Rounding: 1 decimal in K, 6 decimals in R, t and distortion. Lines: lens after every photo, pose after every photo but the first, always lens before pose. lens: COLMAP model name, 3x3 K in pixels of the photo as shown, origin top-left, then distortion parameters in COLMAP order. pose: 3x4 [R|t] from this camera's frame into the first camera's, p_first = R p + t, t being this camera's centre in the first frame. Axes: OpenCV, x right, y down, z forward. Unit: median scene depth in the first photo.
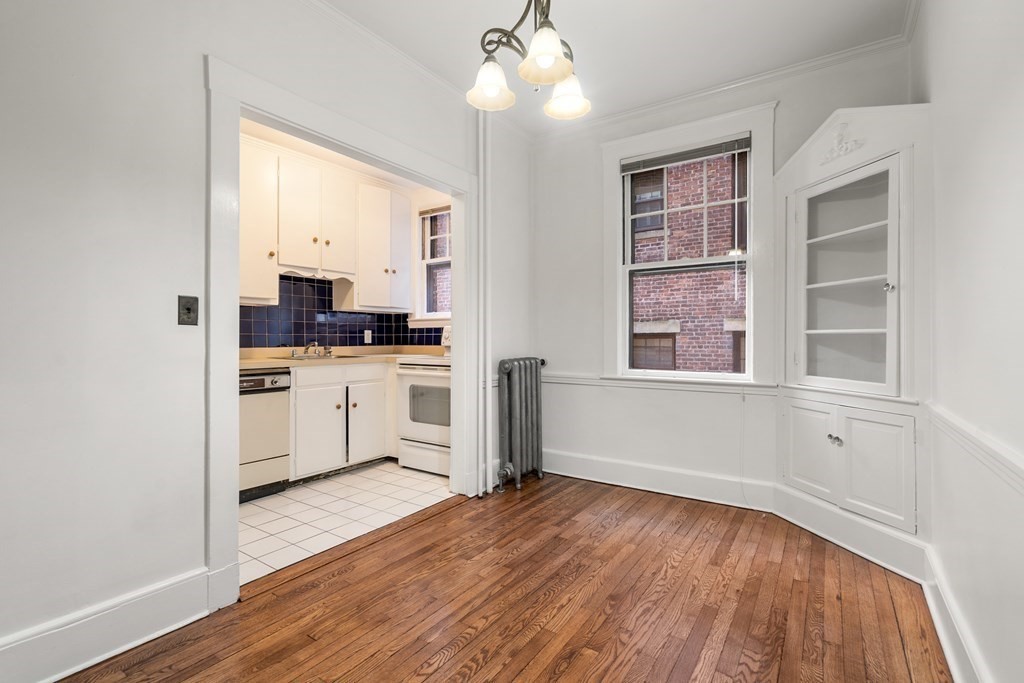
lens RADIAL K [[475.5, 0, 505.9], [0, 475.5, 341.5], [0, 0, 1]] dist [0.000122, 0.001473]
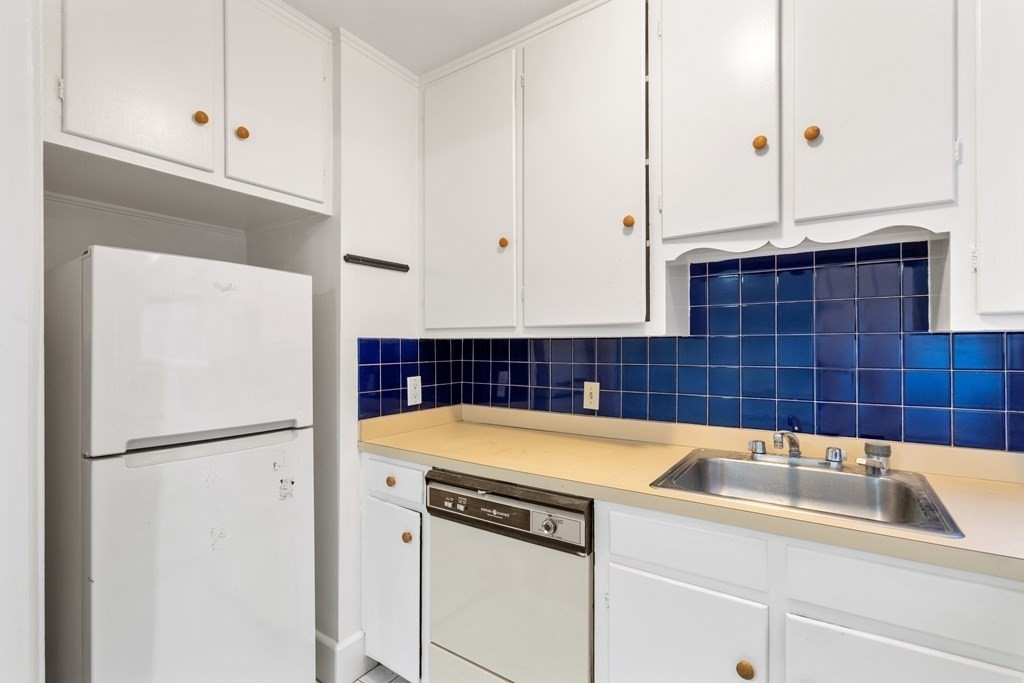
lens RADIAL K [[475.5, 0, 519.0], [0, 475.5, 340.7], [0, 0, 1]] dist [0.000122, 0.001473]
pose [[0.009182, -0.009897, -0.999909, -0.065822], [-0.000133, 0.999951, -0.009899, -0.083244], [0.999958, 0.000224, 0.009180, 1.060901]]
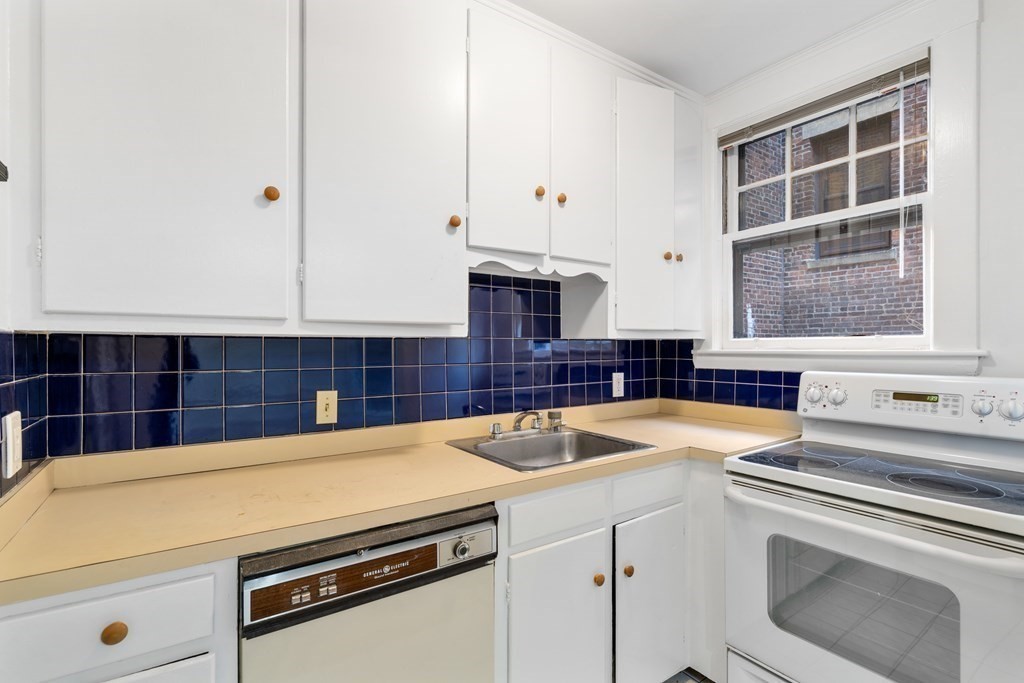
lens RADIAL K [[475.5, 0, 498.6], [0, 475.5, 350.5], [0, 0, 1]] dist [0.000122, 0.001473]
pose [[0.932743, 0.003500, -0.360526, -0.353116], [-0.000998, 0.999974, 0.007126, -0.082497], [0.360541, -0.006286, 0.932722, 0.721788]]
